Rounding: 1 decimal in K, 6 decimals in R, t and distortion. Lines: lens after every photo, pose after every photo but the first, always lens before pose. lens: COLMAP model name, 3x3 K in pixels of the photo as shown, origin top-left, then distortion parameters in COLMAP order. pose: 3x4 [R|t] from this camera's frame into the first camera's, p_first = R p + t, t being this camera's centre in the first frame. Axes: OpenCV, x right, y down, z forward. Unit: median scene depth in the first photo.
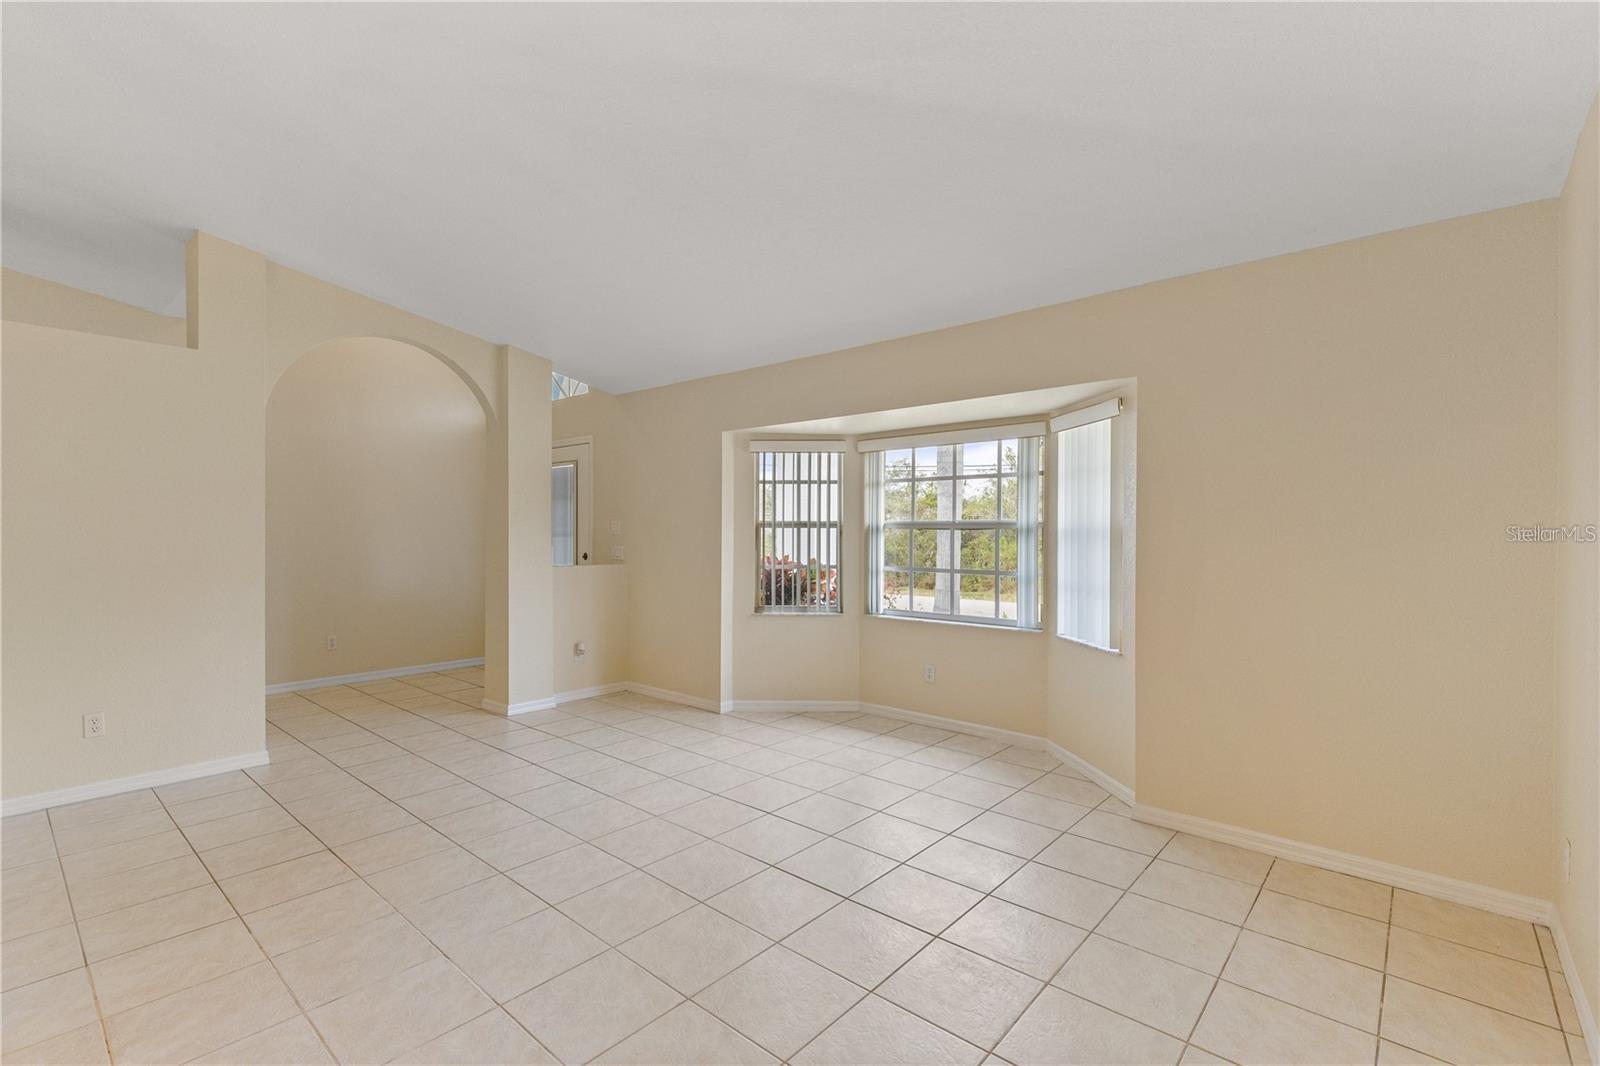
lens RADIAL K [[717.6, 0, 792.3], [0, 717.6, 528.8], [0, 0, 1]] dist [0.001906, -0.000087]
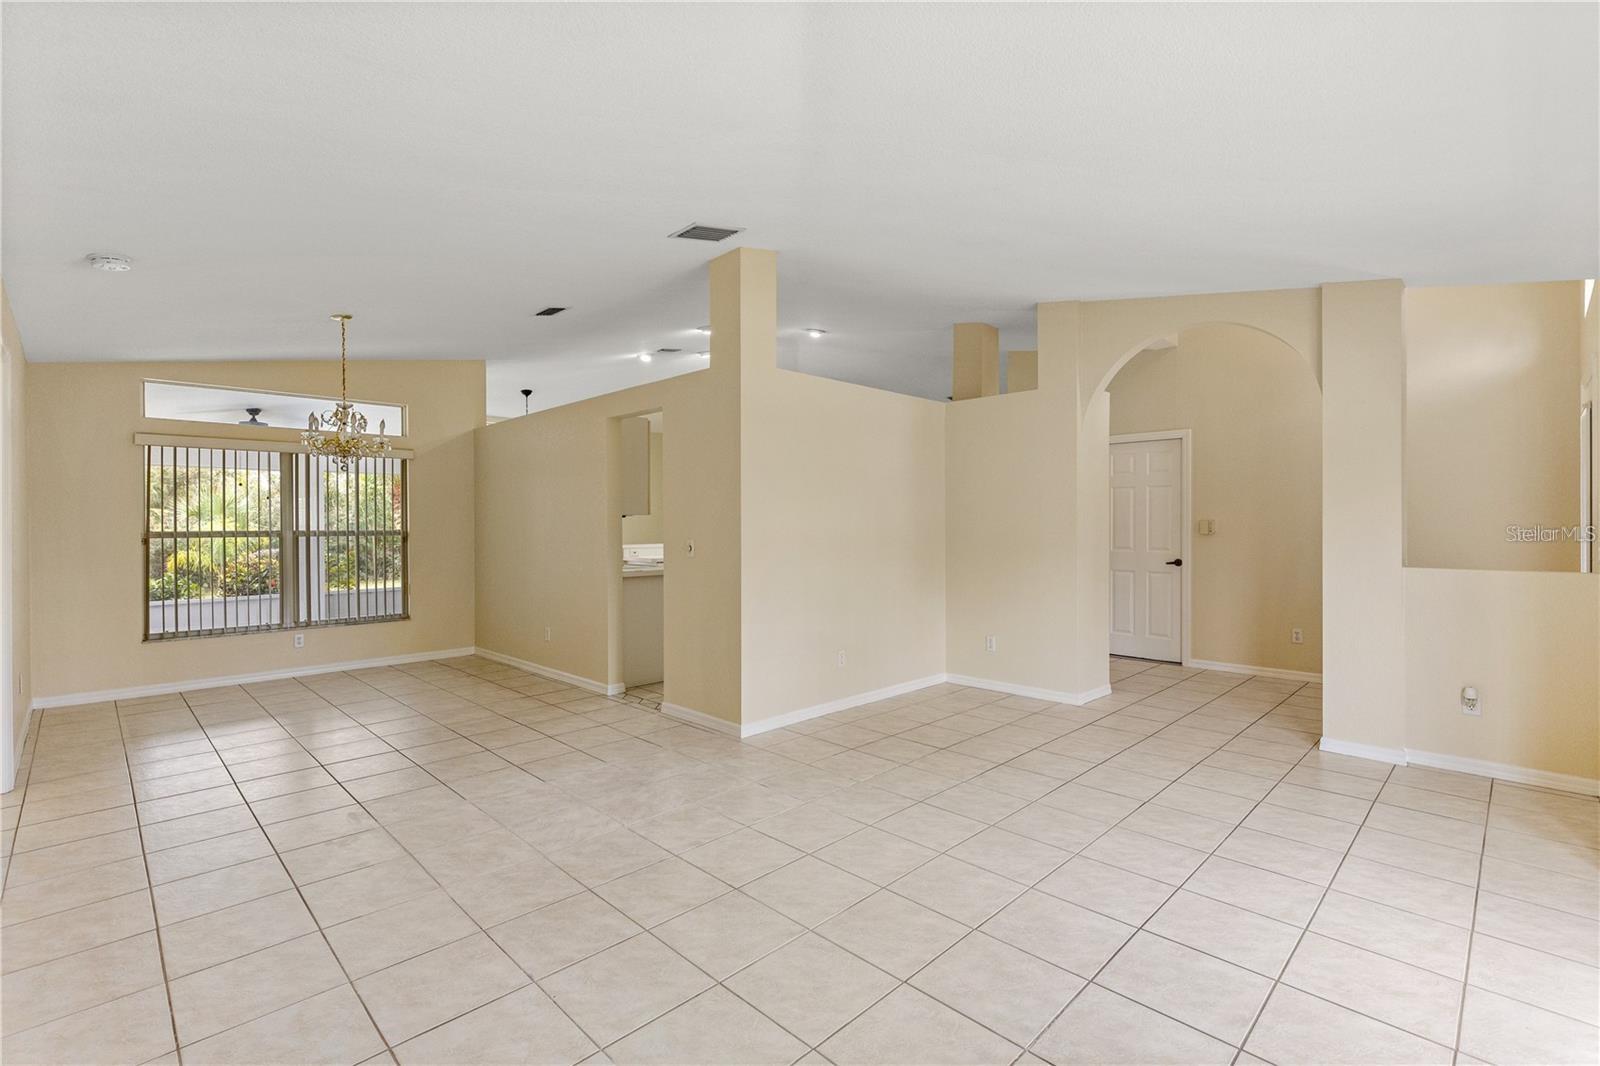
lens RADIAL K [[717.6, 0, 802.8], [0, 717.6, 529.4], [0, 0, 1]] dist [0.001906, -0.000087]
pose [[-0.067395, 0.002799, -0.997722, 0.598413], [0.006351, 0.999977, 0.002376, 0.013746], [0.997706, -0.006177, -0.067411, 0.658013]]
